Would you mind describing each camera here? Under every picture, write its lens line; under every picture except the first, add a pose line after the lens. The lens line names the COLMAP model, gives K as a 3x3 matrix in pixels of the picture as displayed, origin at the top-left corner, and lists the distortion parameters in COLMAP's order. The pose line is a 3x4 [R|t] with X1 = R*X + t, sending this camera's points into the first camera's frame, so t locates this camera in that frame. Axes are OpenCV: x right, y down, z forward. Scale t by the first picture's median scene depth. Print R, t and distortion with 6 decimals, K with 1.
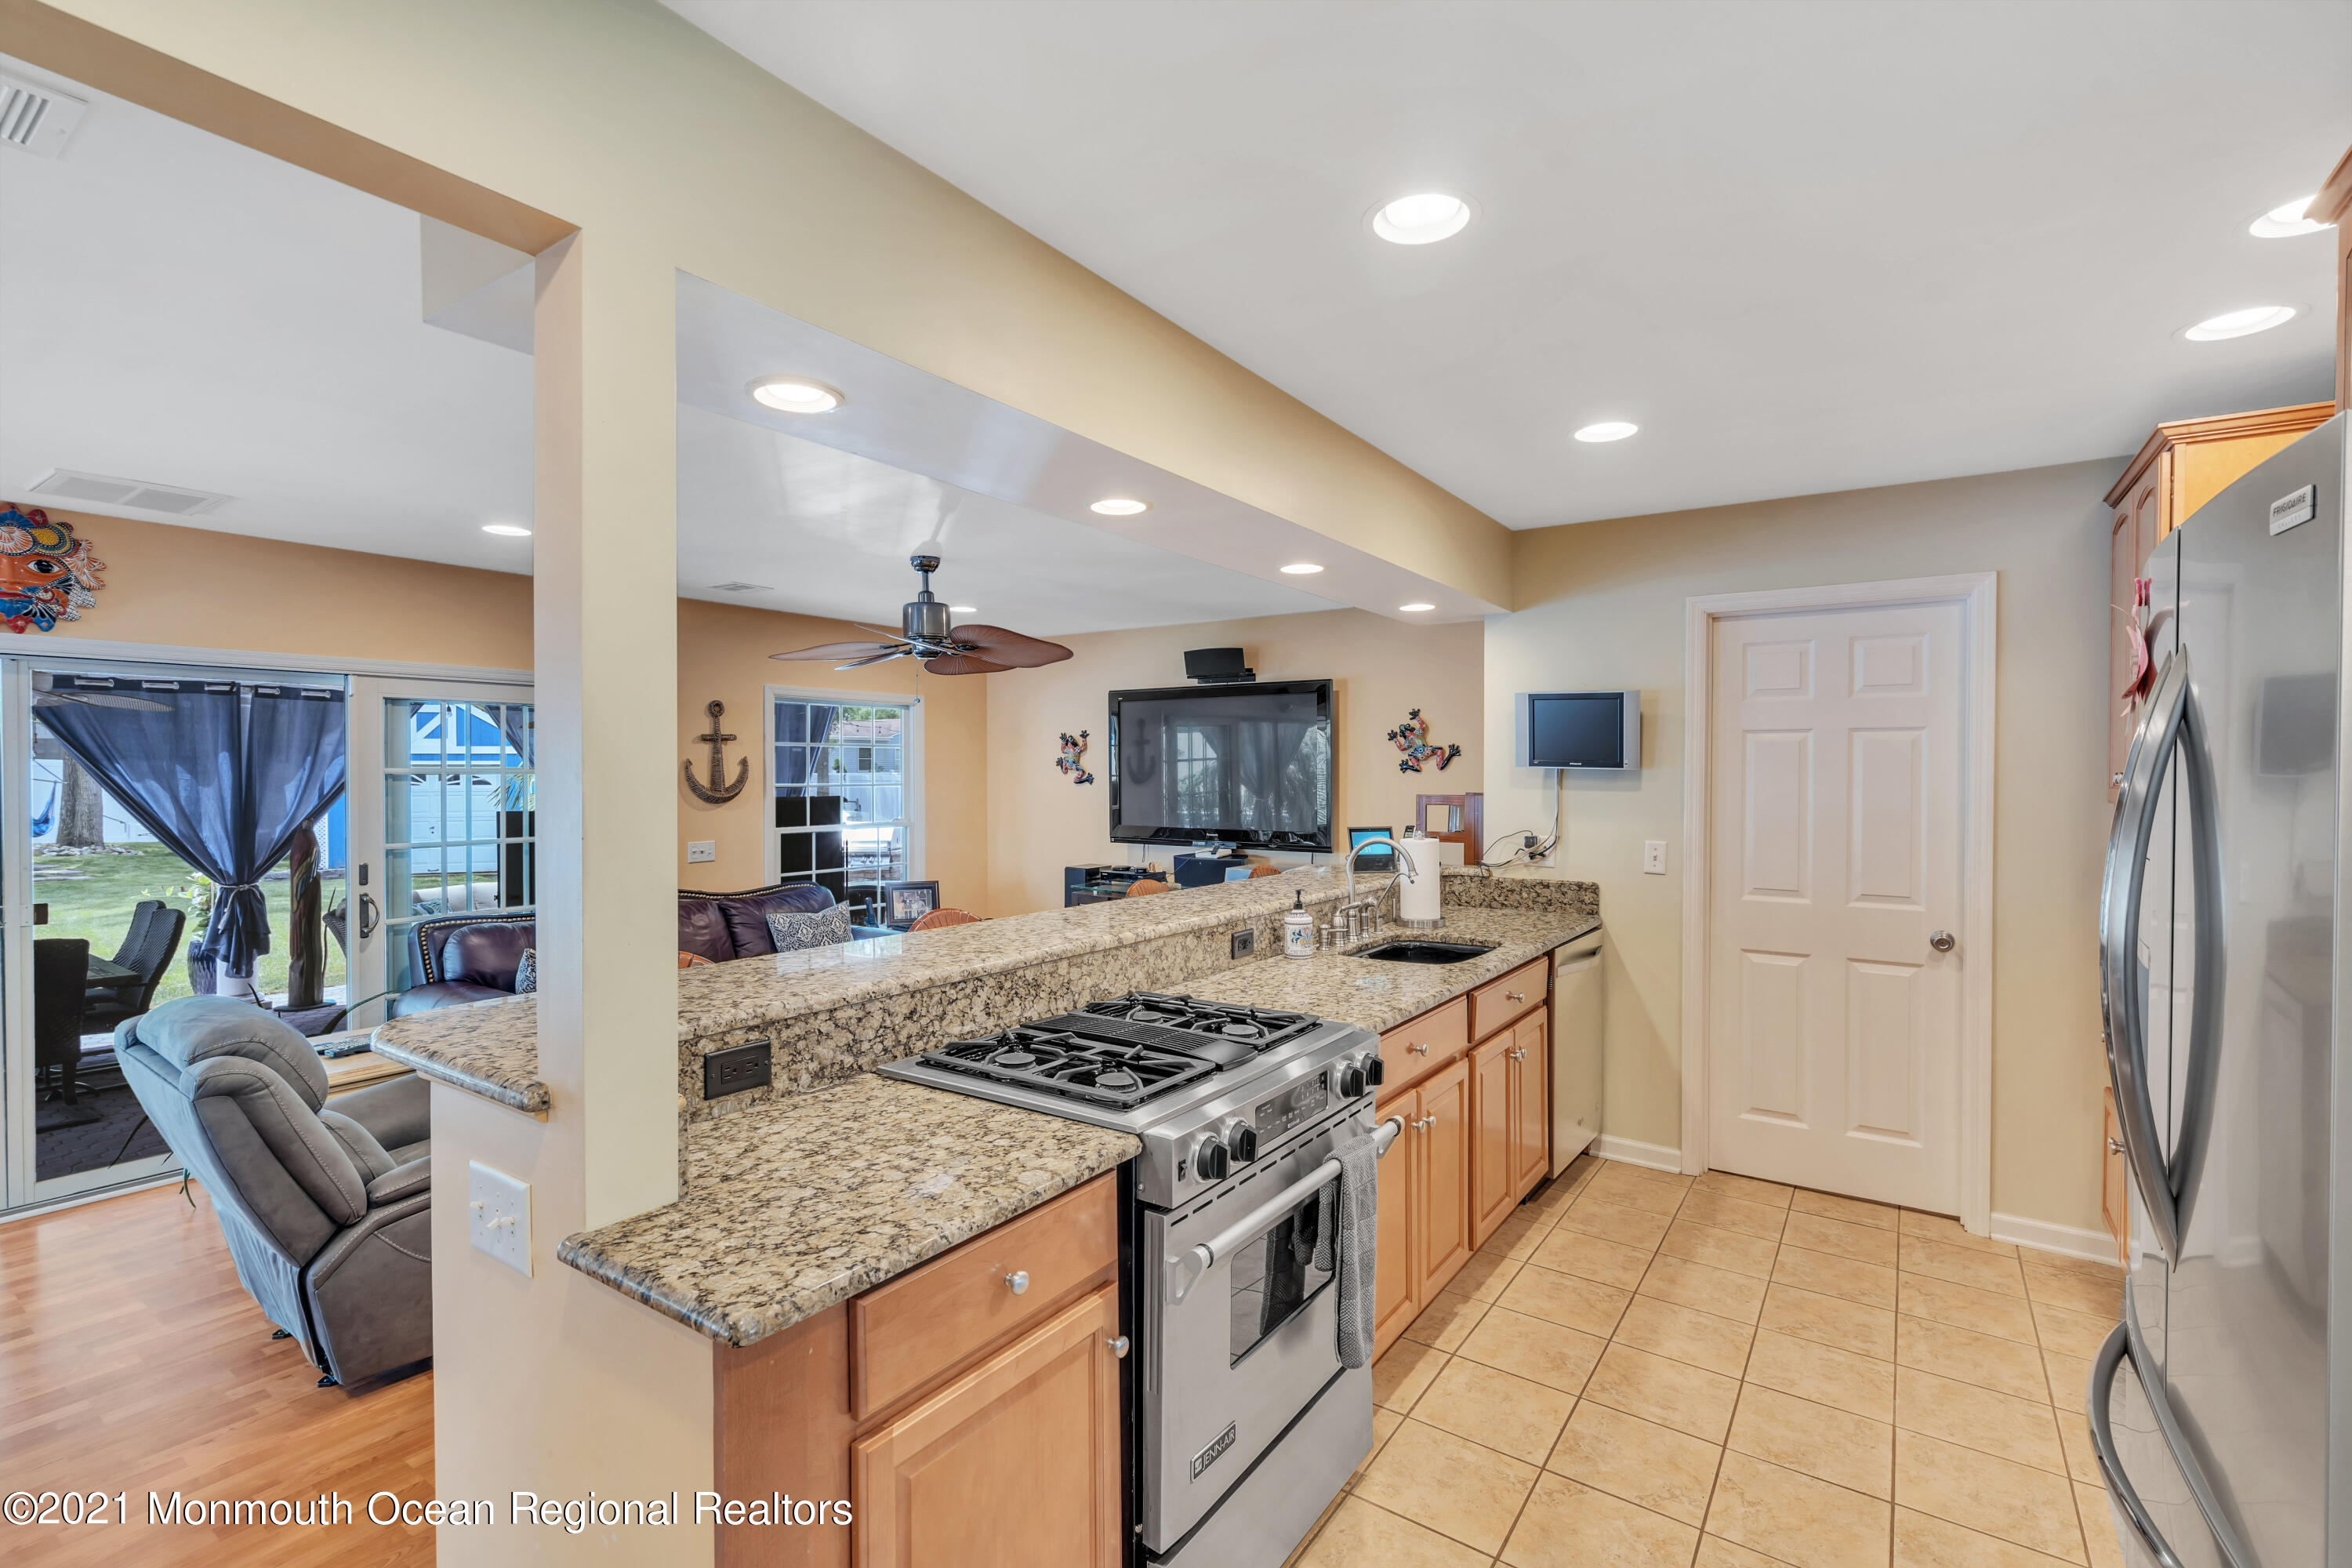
lens RADIAL K [[1059.4, 0, 1174.9], [0, 1059.4, 785.0], [0, 0, 1]] dist [-0.001977, 0.001623]
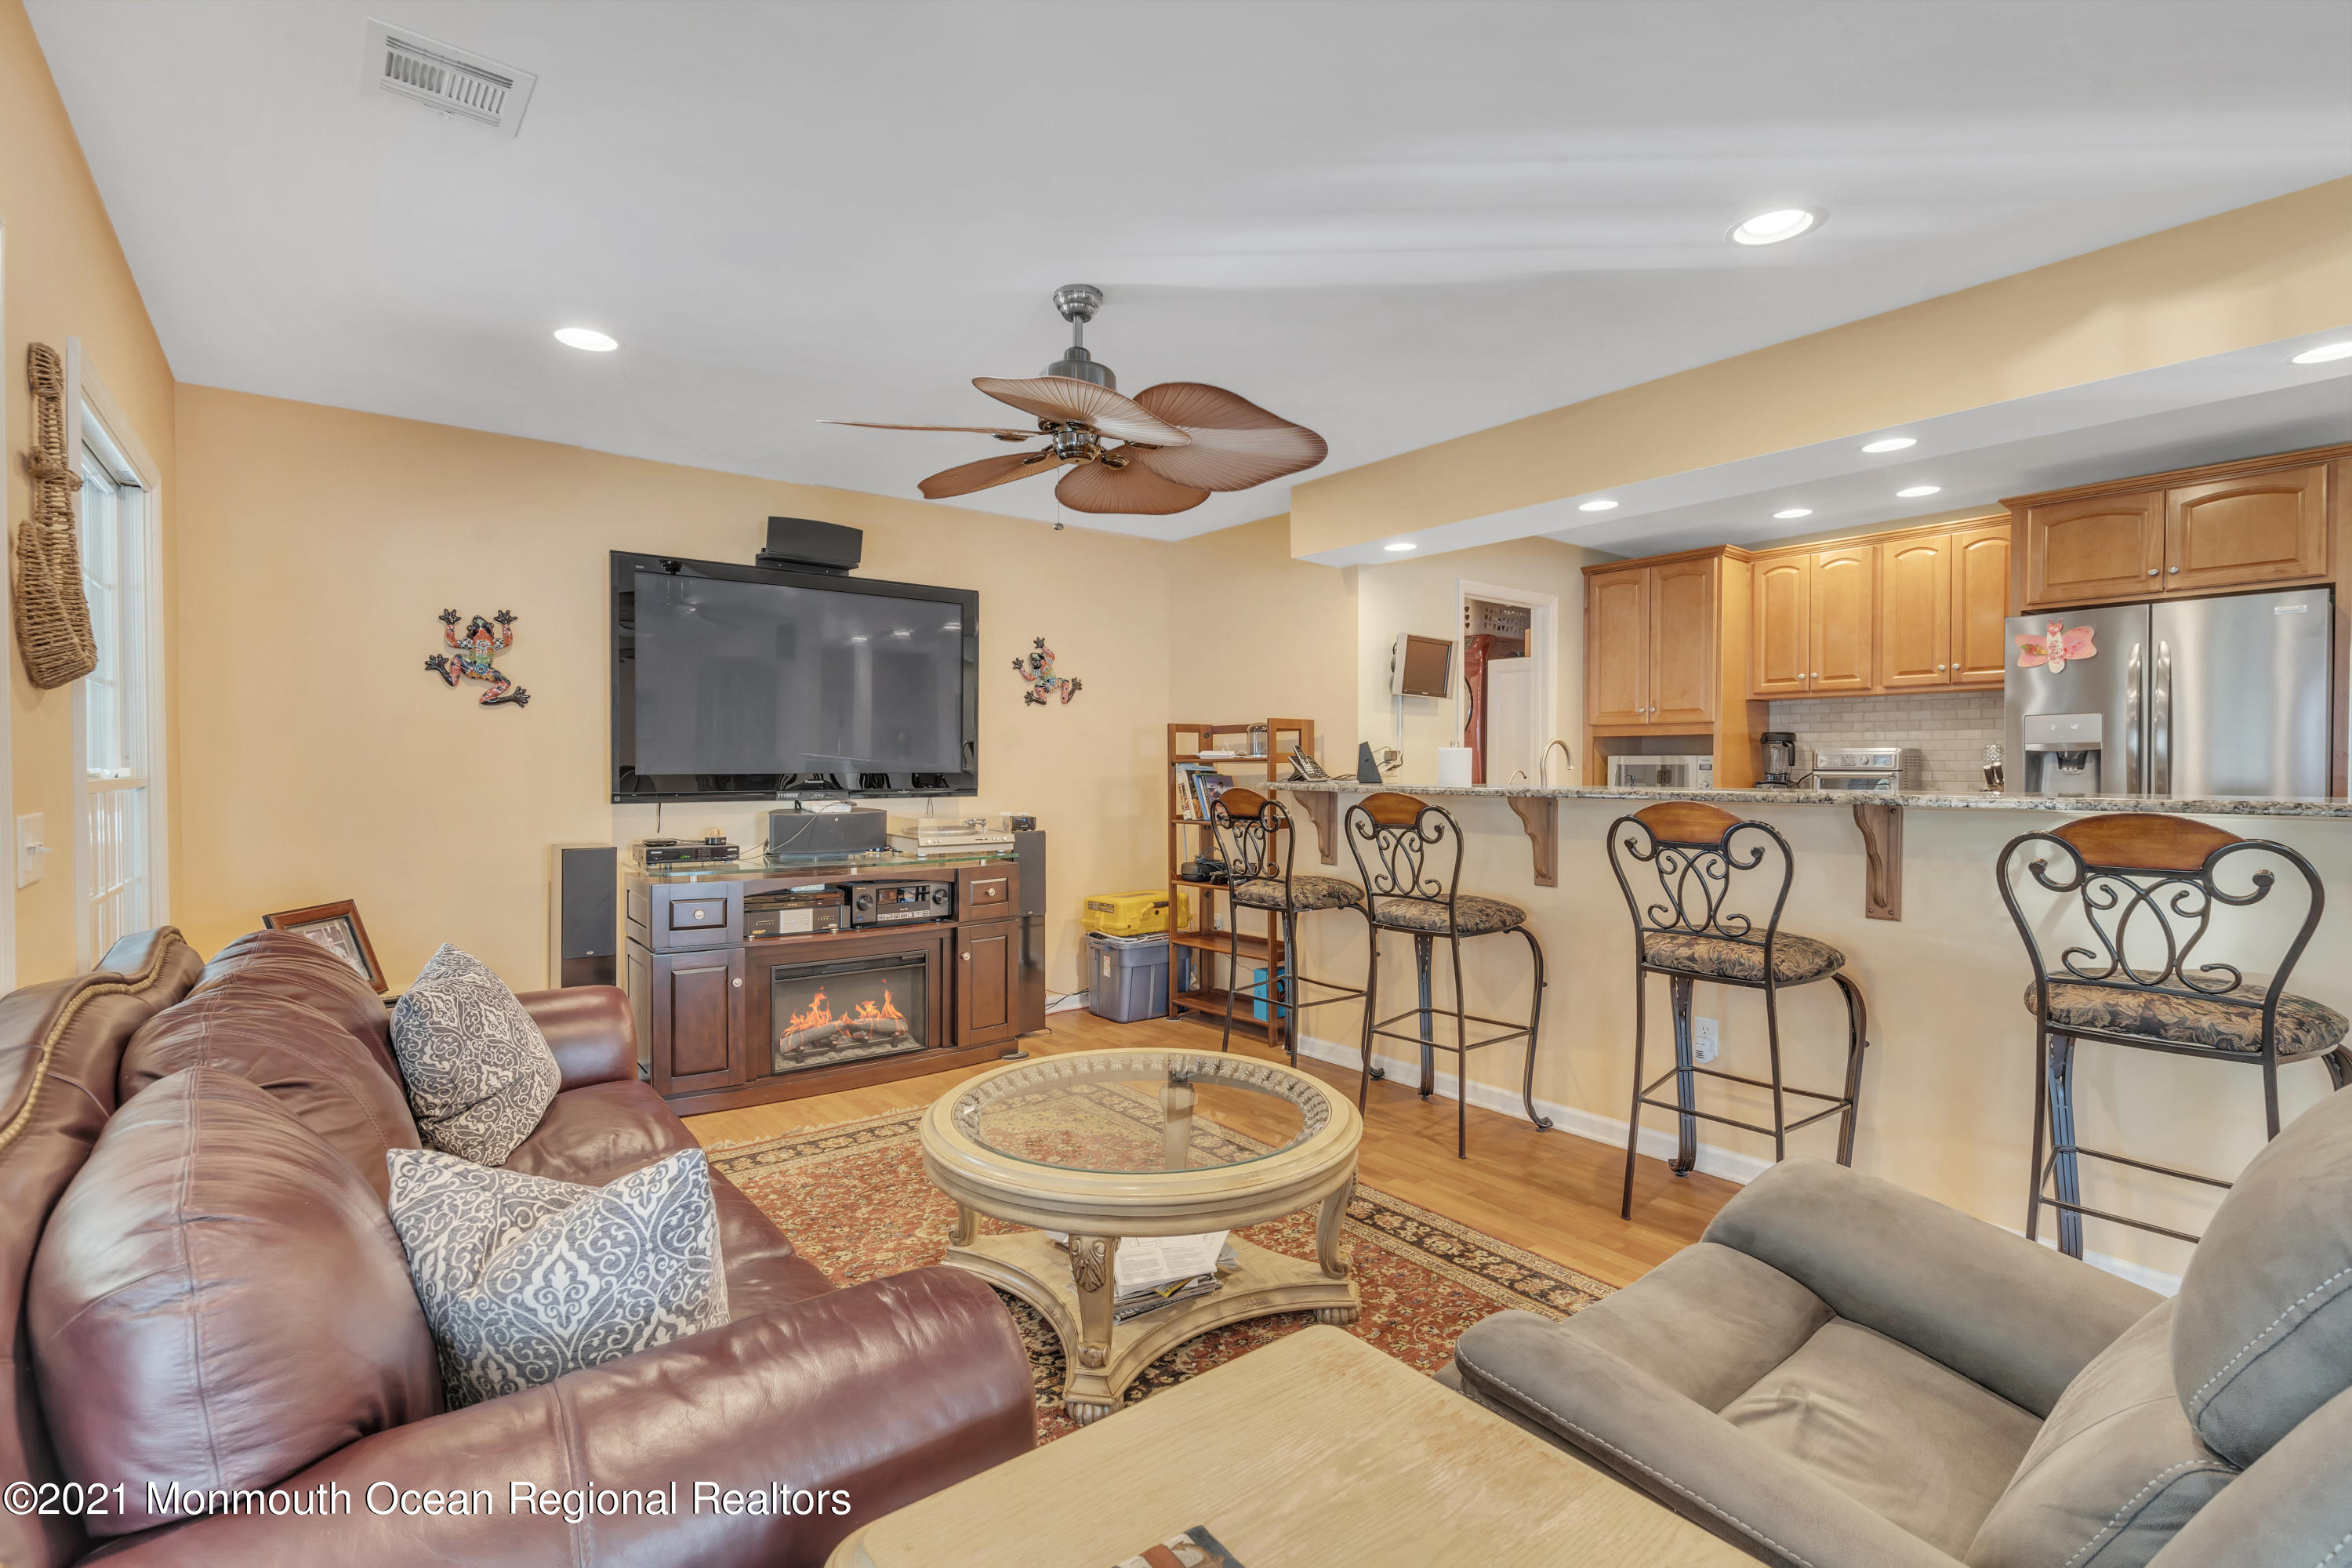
lens RADIAL K [[1059.4, 0, 1177.9], [0, 1059.4, 781.5], [0, 0, 1]] dist [-0.001977, 0.001623]
pose [[0.290959, -0.017689, 0.956572, -0.589957], [0.013191, 0.999808, 0.014476, 0.040411], [-0.956645, 0.008407, 0.291136, 0.568736]]
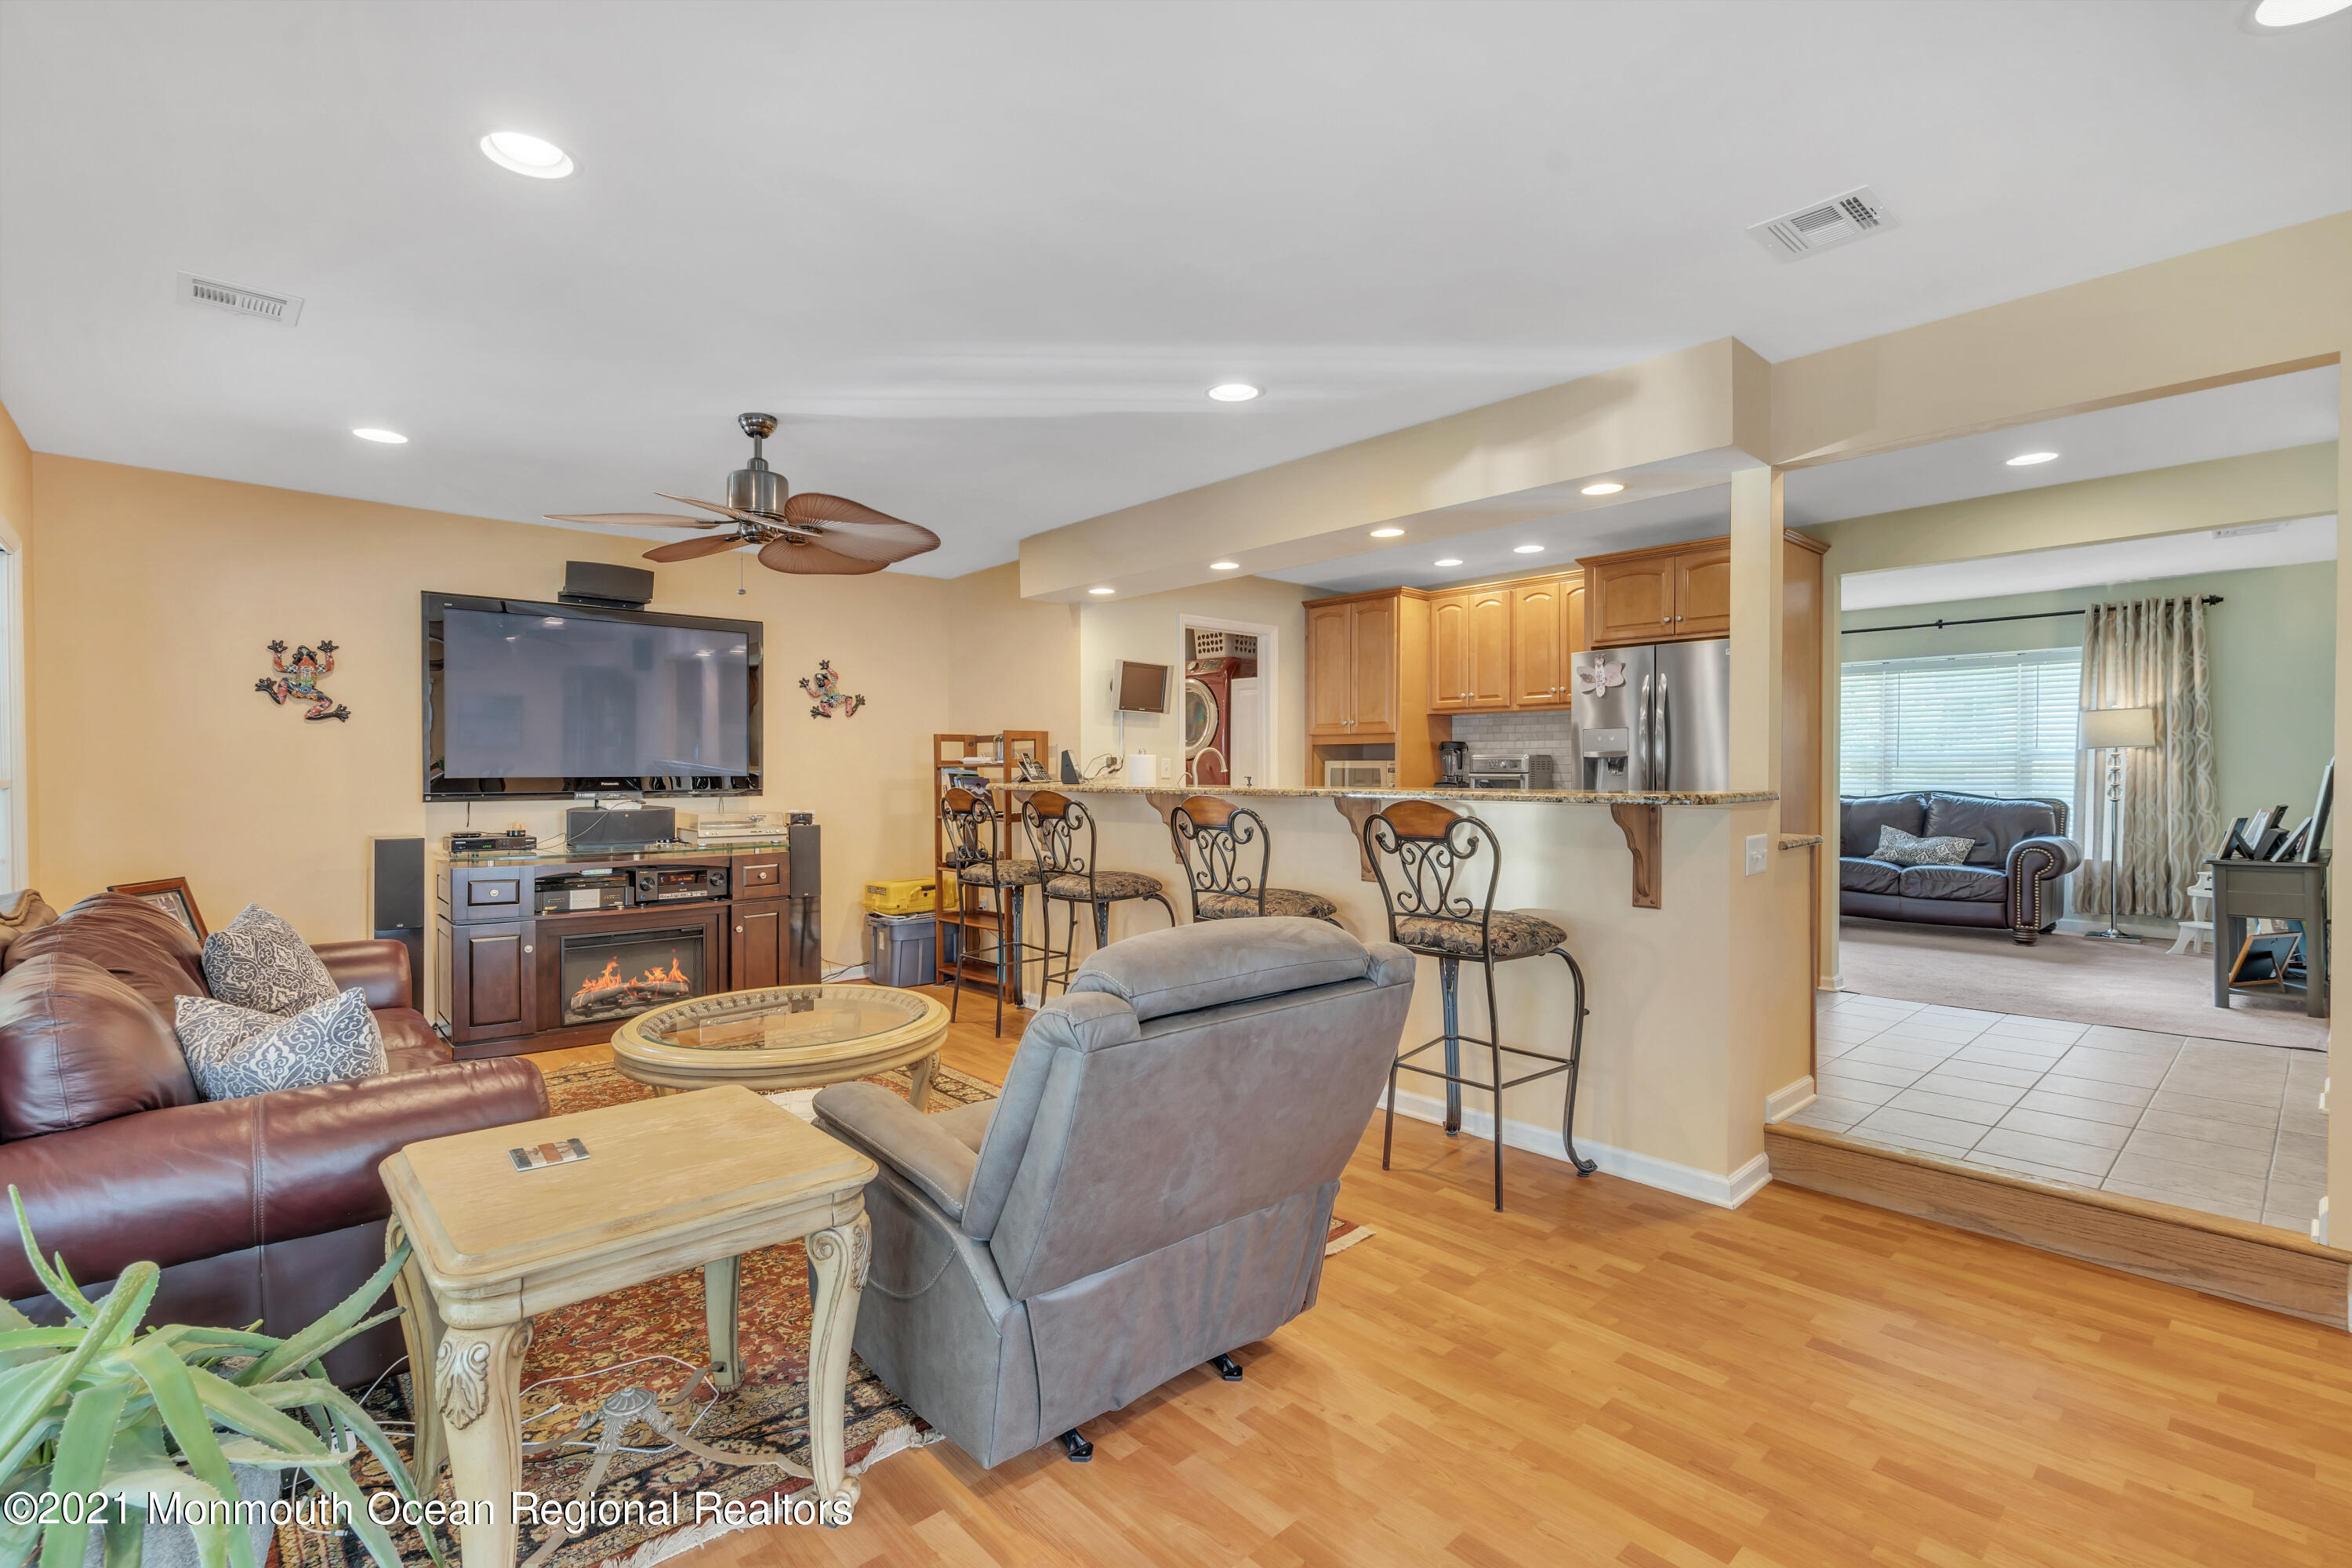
lens RADIAL K [[1059.4, 0, 1173.8], [0, 1059.4, 781.6], [0, 0, 1]] dist [-0.001977, 0.001623]
pose [[0.224427, -0.015078, 0.974374, -0.703666], [0.014422, 0.999822, 0.012150, 0.042167], [-0.974384, 0.011325, 0.224605, 0.377700]]
